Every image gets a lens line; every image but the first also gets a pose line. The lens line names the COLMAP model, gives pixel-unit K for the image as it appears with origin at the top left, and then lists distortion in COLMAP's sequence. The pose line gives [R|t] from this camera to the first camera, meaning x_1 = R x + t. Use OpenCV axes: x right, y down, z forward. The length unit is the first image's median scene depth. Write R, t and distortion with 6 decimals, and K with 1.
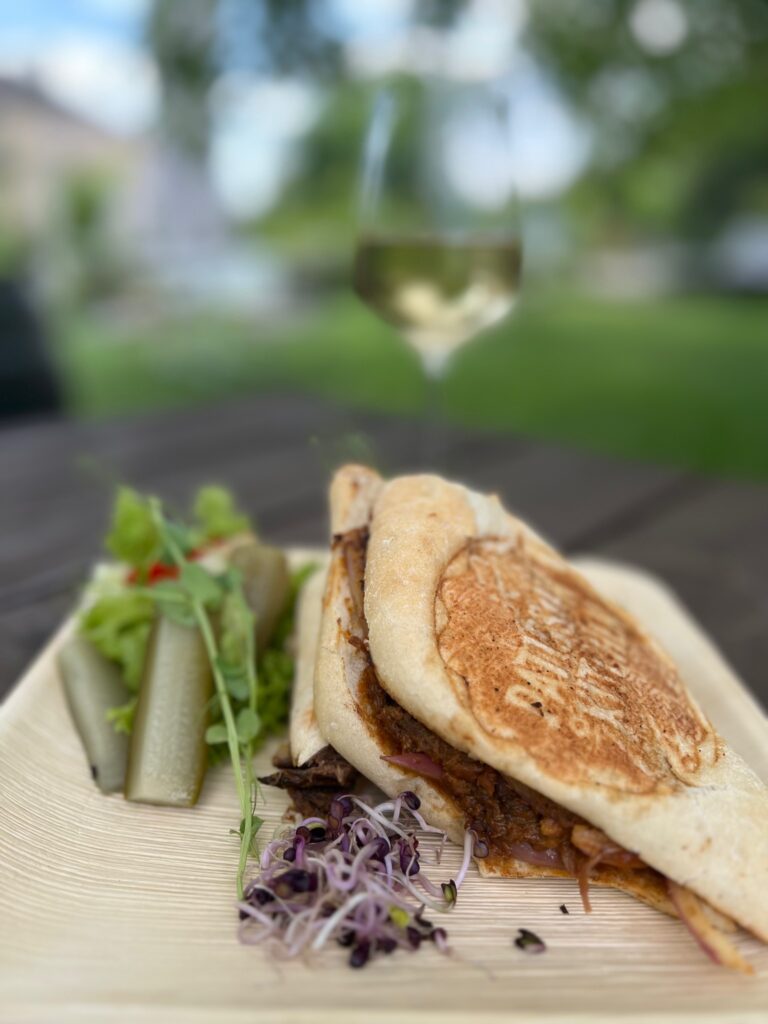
lens RADIAL K [[771.6, 0, 384.0], [0, 771.6, 512.0], [0, 0, 1]] dist [-0.007039, -0.004274]
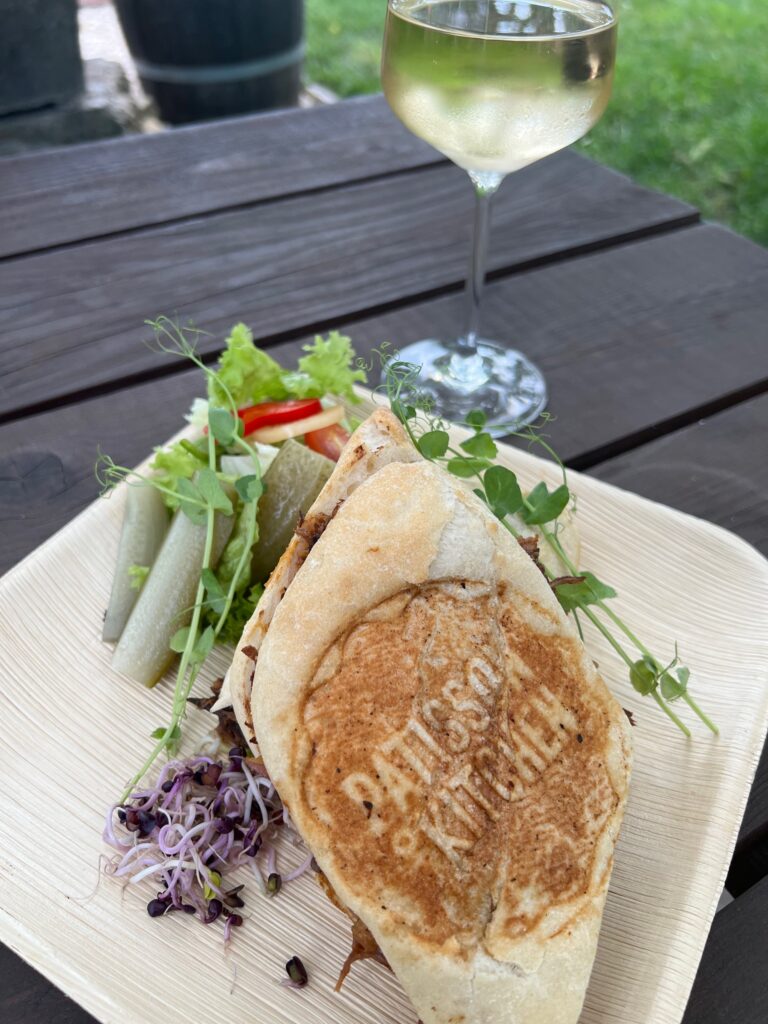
lens RADIAL K [[779.9, 0, 384.0], [0, 779.9, 512.0], [0, 0, 1]] dist [0.012197, 0.005314]
pose [[0.858598, 0.363055, -0.361939, 0.414912], [-0.166352, 0.865124, 0.473168, -0.498108], [0.484908, -0.346052, 0.803189, 0.349673]]
